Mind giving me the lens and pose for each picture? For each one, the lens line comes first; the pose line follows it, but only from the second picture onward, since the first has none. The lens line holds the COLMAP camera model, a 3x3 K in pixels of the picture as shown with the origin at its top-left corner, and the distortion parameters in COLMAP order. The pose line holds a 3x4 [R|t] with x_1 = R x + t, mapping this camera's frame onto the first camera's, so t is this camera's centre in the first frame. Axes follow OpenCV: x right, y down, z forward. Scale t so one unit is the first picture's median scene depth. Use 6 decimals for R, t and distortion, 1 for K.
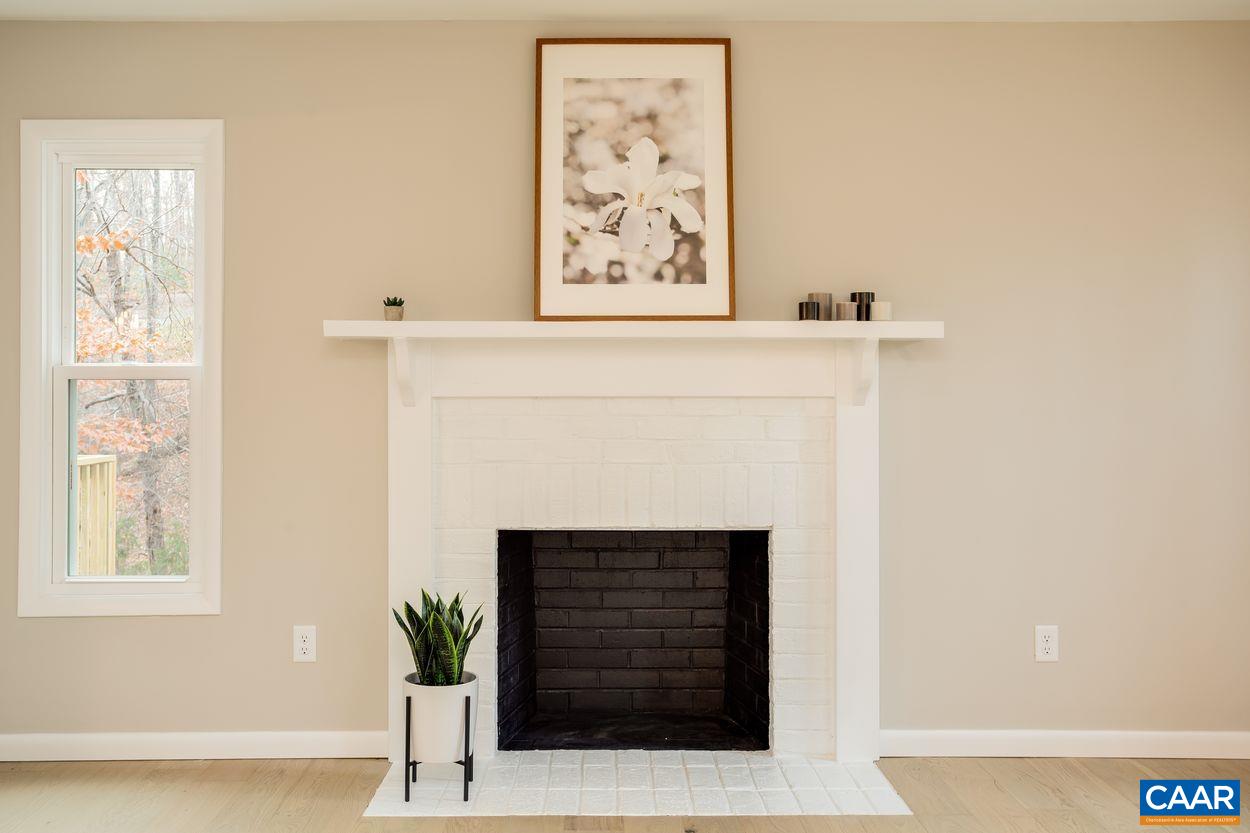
lens RADIAL K [[1180.5, 0, 623.5], [0, 1180.5, 386.1], [0, 0, 1]] dist [0.006333, 0.006258]
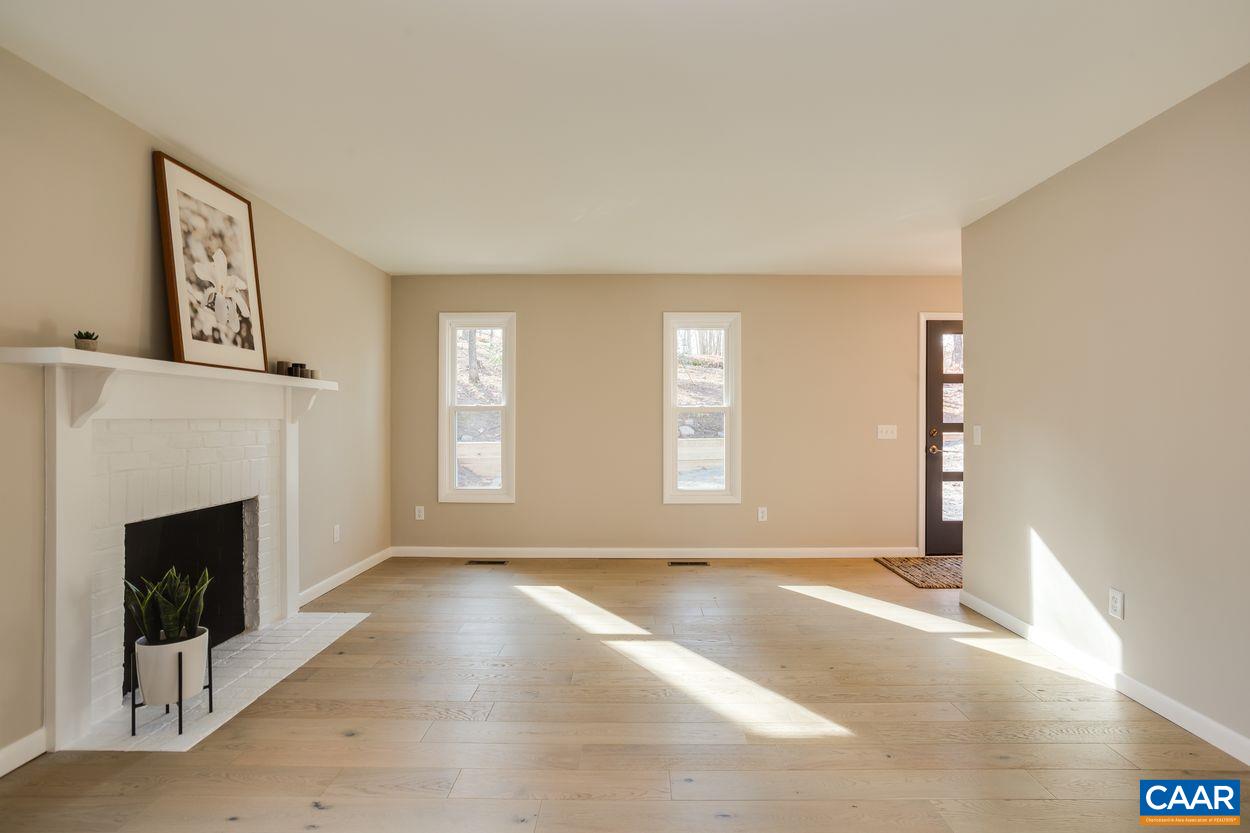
lens RADIAL K [[636.0, 0, 625.0], [0, 636.0, 416.5], [0, 0, 1]] dist [-0.020660, 0.000239]
pose [[0.005165, 0.004642, 0.999976, -0.794143], [-0.013987, 0.999892, -0.004569, 0.001815], [-0.999889, -0.013963, 0.005229, 0.474592]]
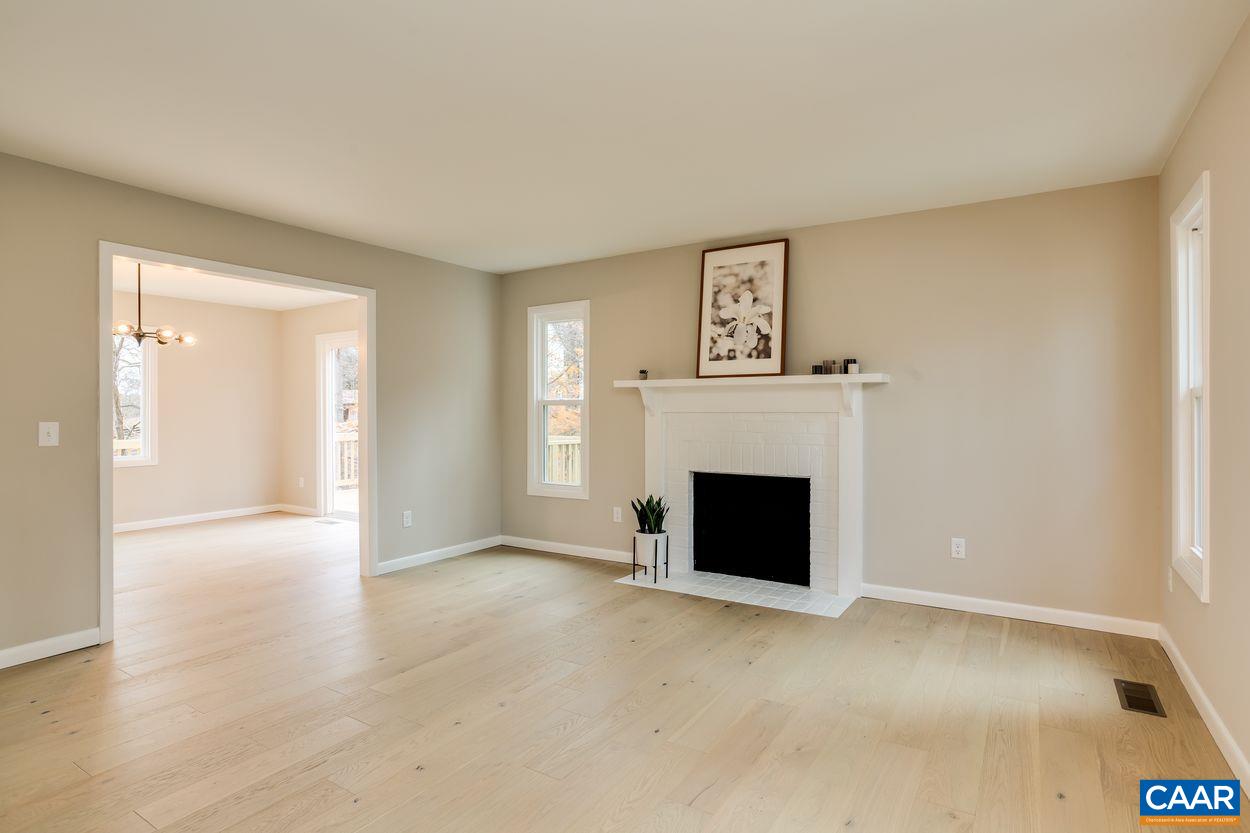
lens RADIAL K [[636.0, 0, 625.0], [0, 636.0, 416.5], [0, 0, 1]] dist [-0.020660, 0.000239]
pose [[0.849158, 0.004580, -0.528119, 0.440420], [0.003902, 0.999881, 0.014946, -0.001317], [0.528124, -0.014752, 0.849039, -0.093301]]
